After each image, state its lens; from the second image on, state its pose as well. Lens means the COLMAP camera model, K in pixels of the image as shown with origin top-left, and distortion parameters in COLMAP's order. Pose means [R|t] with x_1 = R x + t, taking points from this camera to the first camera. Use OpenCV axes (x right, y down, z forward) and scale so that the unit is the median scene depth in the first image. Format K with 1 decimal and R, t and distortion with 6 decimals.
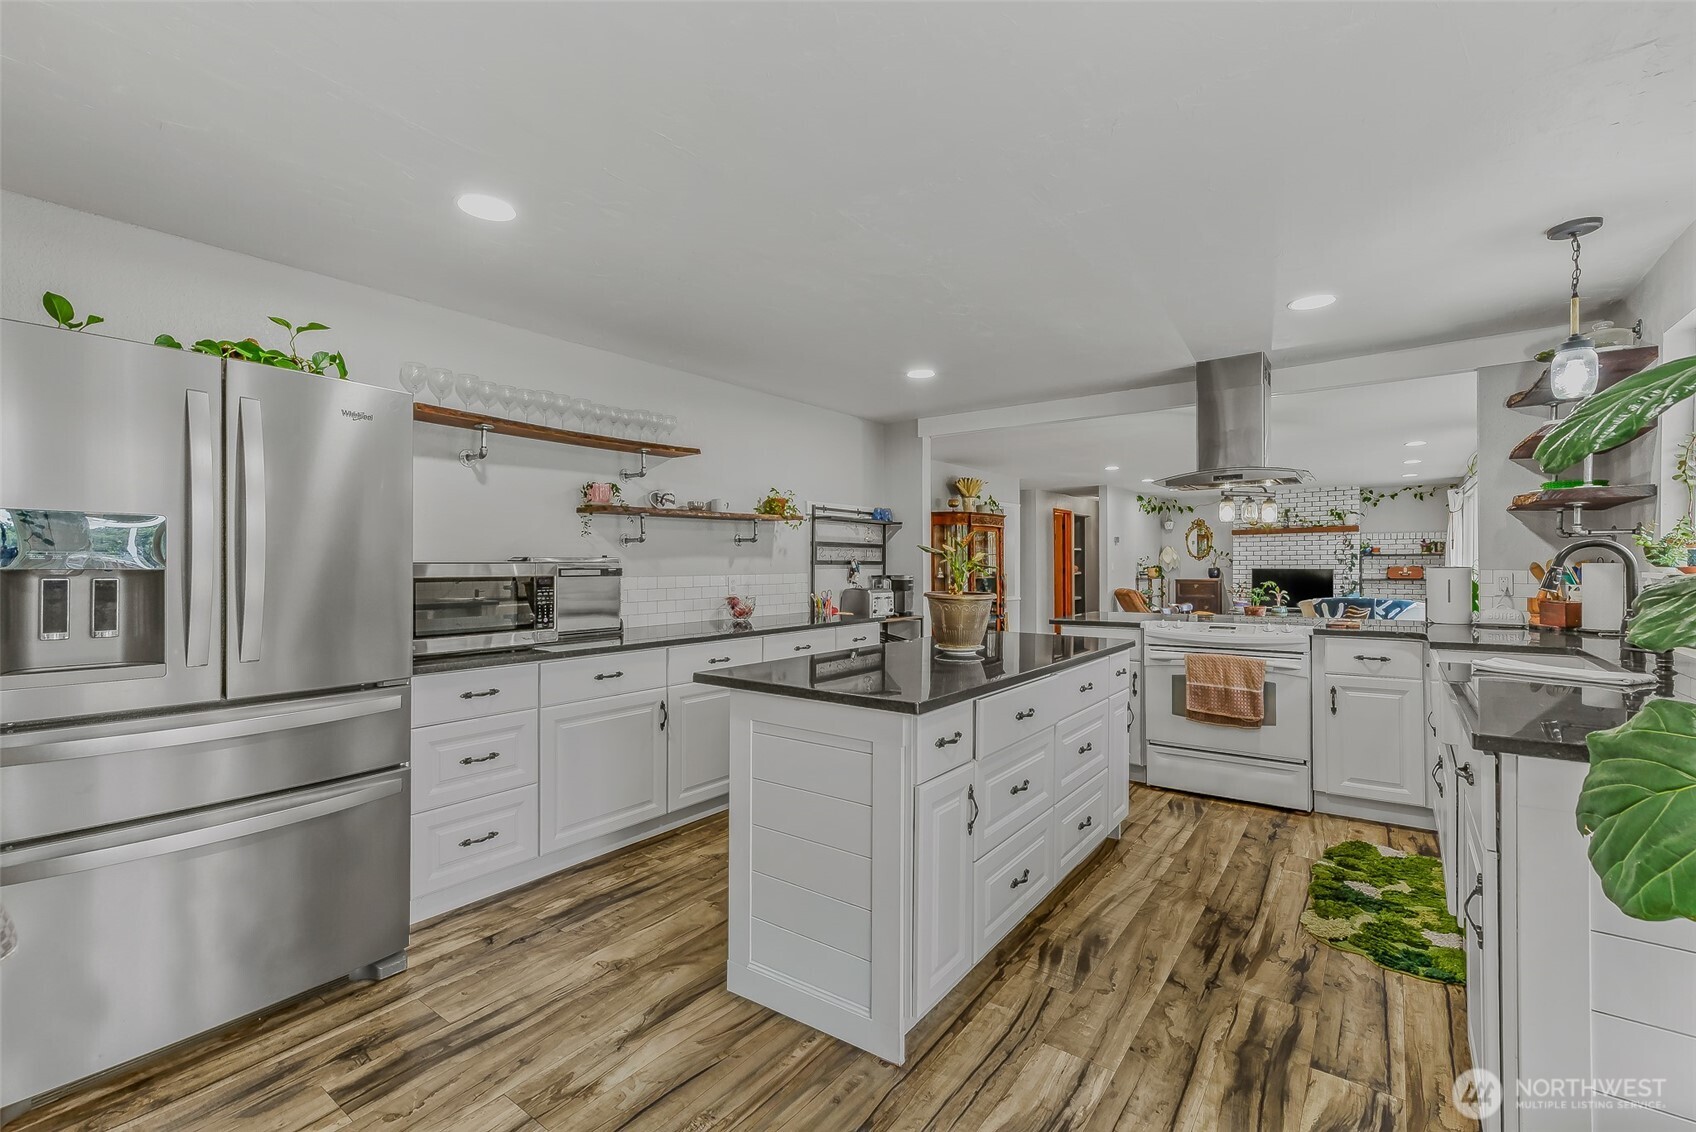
lens RADIAL K [[732.2, 0, 848.0], [0, 732.2, 566.0], [0, 0, 1]] dist [0.008960, -0.000033]
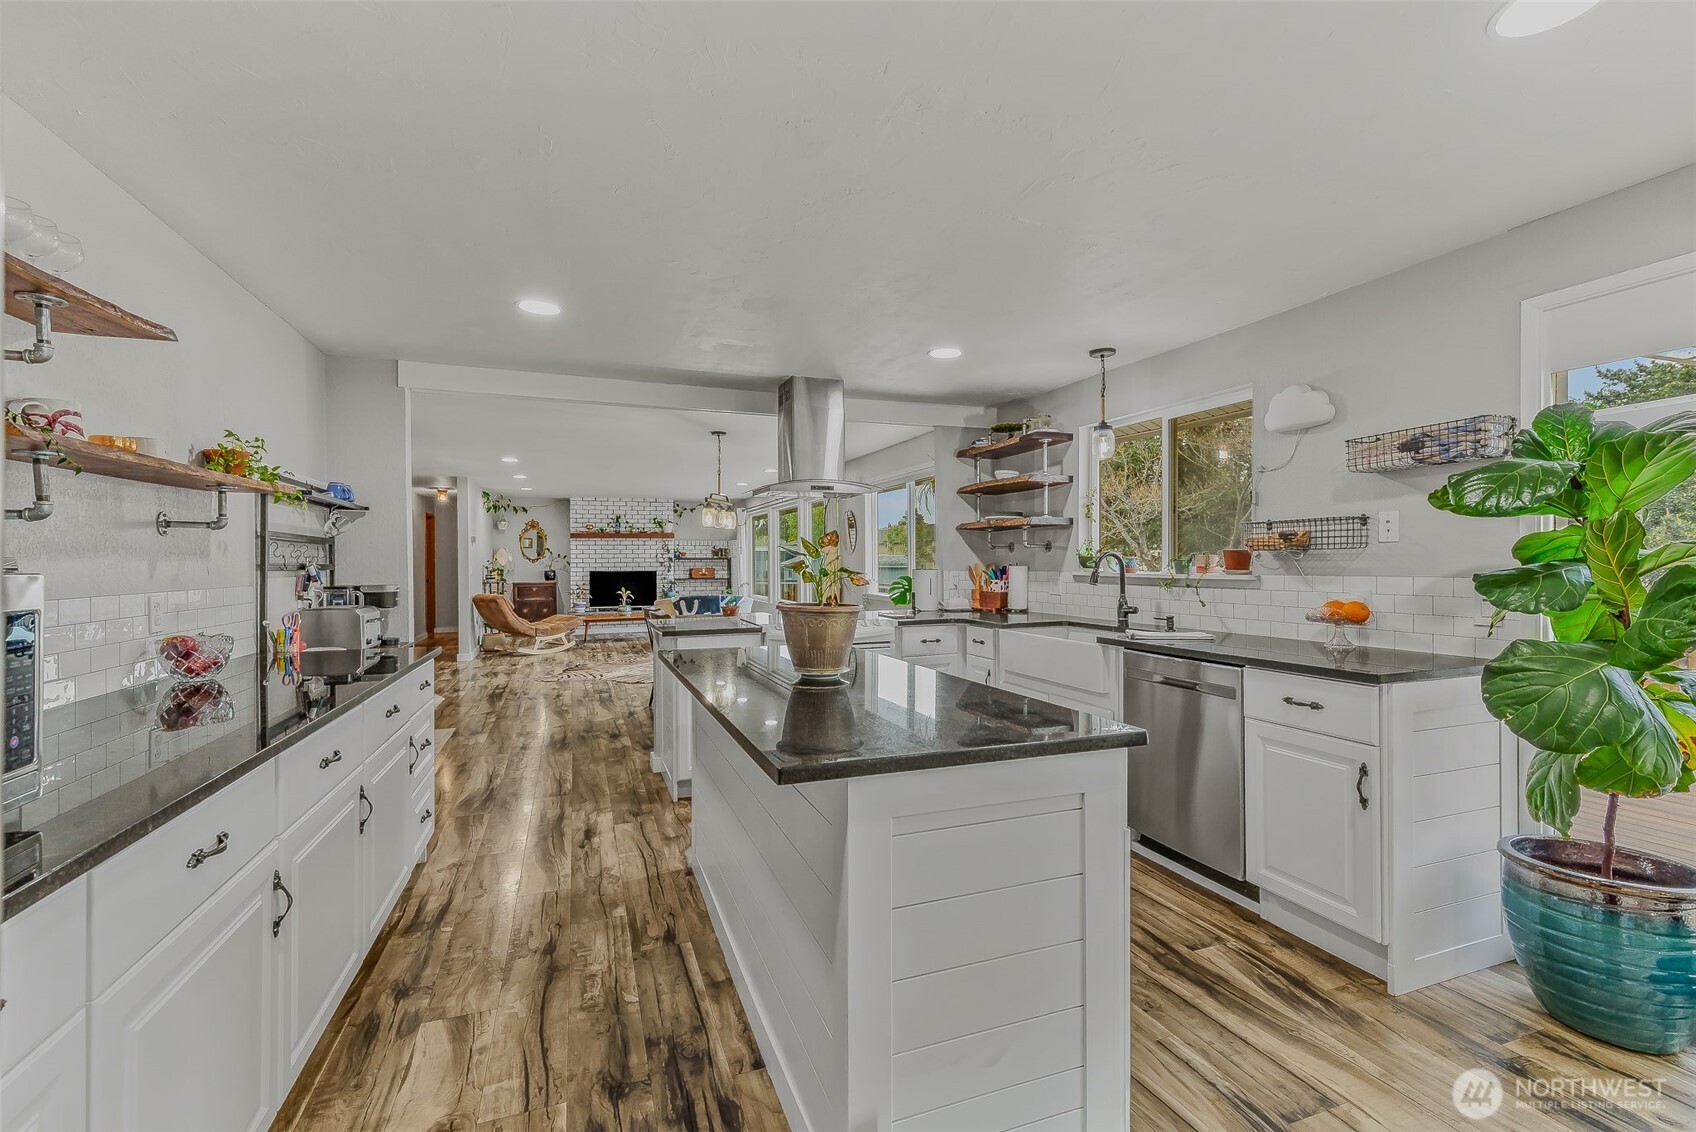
lens RADIAL K [[732.4, 0, 855.0], [0, 732.4, 565.0], [0, 0, 1]] dist [0.011194, 0.000039]
pose [[0.538839, -0.001296, 0.842408, -0.137163], [0.004687, 0.999988, -0.001460, -0.001584], [-0.842396, 0.004735, 0.538839, 0.136339]]
